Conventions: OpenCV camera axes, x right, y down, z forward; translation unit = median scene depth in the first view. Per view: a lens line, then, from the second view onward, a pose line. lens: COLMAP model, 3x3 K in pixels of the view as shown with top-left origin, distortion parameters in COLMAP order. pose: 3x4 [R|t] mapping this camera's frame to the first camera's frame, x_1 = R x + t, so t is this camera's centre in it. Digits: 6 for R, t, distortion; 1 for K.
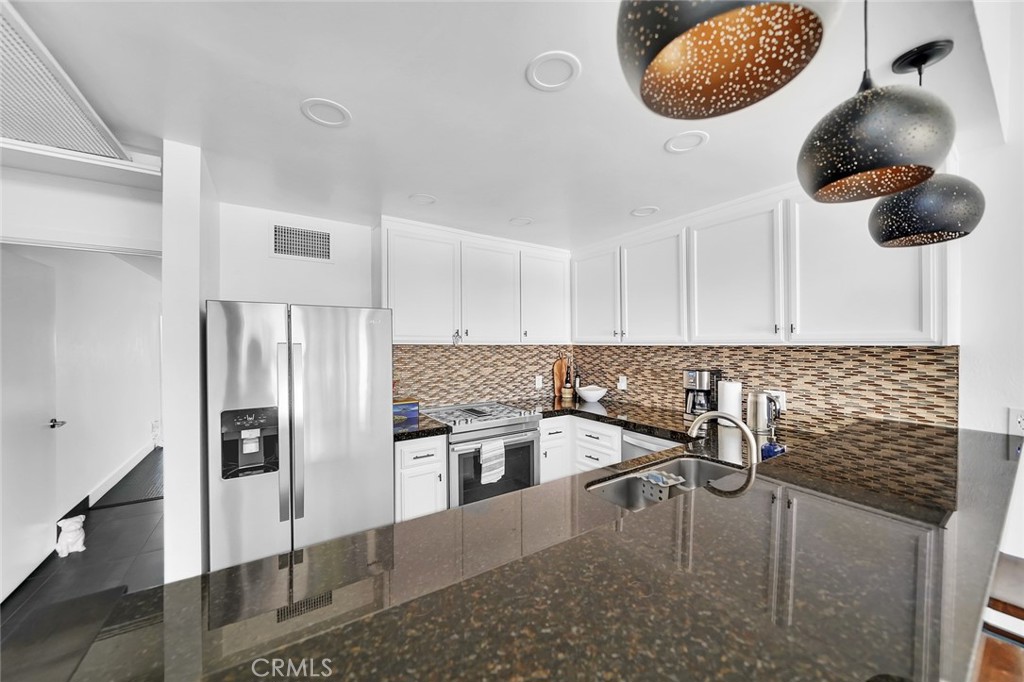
lens RADIAL K [[383.6, 0, 521.4], [0, 383.6, 342.3], [0, 0, 1]] dist [-0.000950, -0.000095]
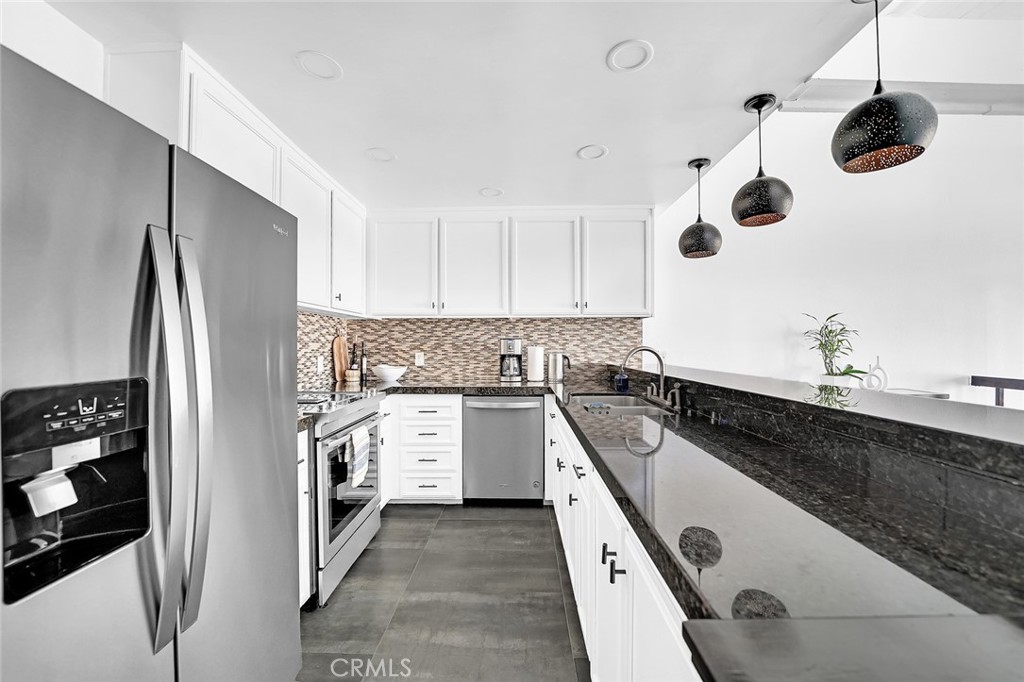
lens RADIAL K [[383.6, 0, 521.4], [0, 383.6, 342.3], [0, 0, 1]] dist [-0.000950, -0.000095]
pose [[0.569962, 0.003294, 0.821665, -0.417458], [0.004312, 0.999966, -0.007000, 0.075946], [-0.821660, 0.007533, 0.569928, 0.246282]]
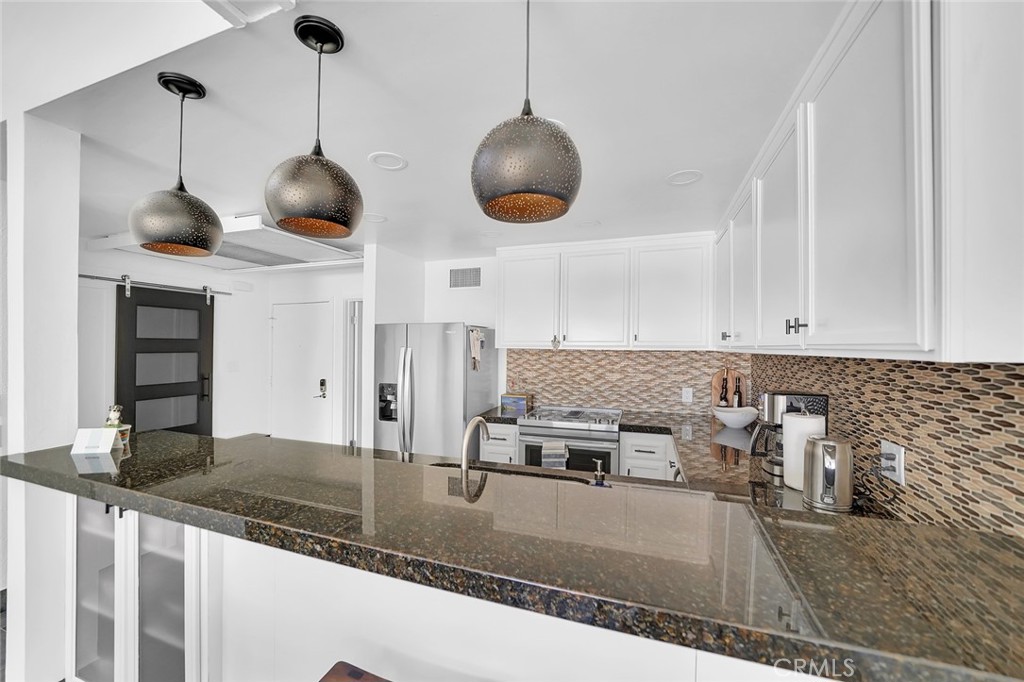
lens RADIAL K [[411.2, 0, 512.0], [0, 411.2, 341.0], [0, 0, 1]] dist [-0.000513, -0.000006]
pose [[0.576965, -0.005686, -0.816749, 0.634231], [-0.004025, 0.999944, -0.009805, -0.004677], [0.816759, 0.008945, 0.576910, 0.197685]]
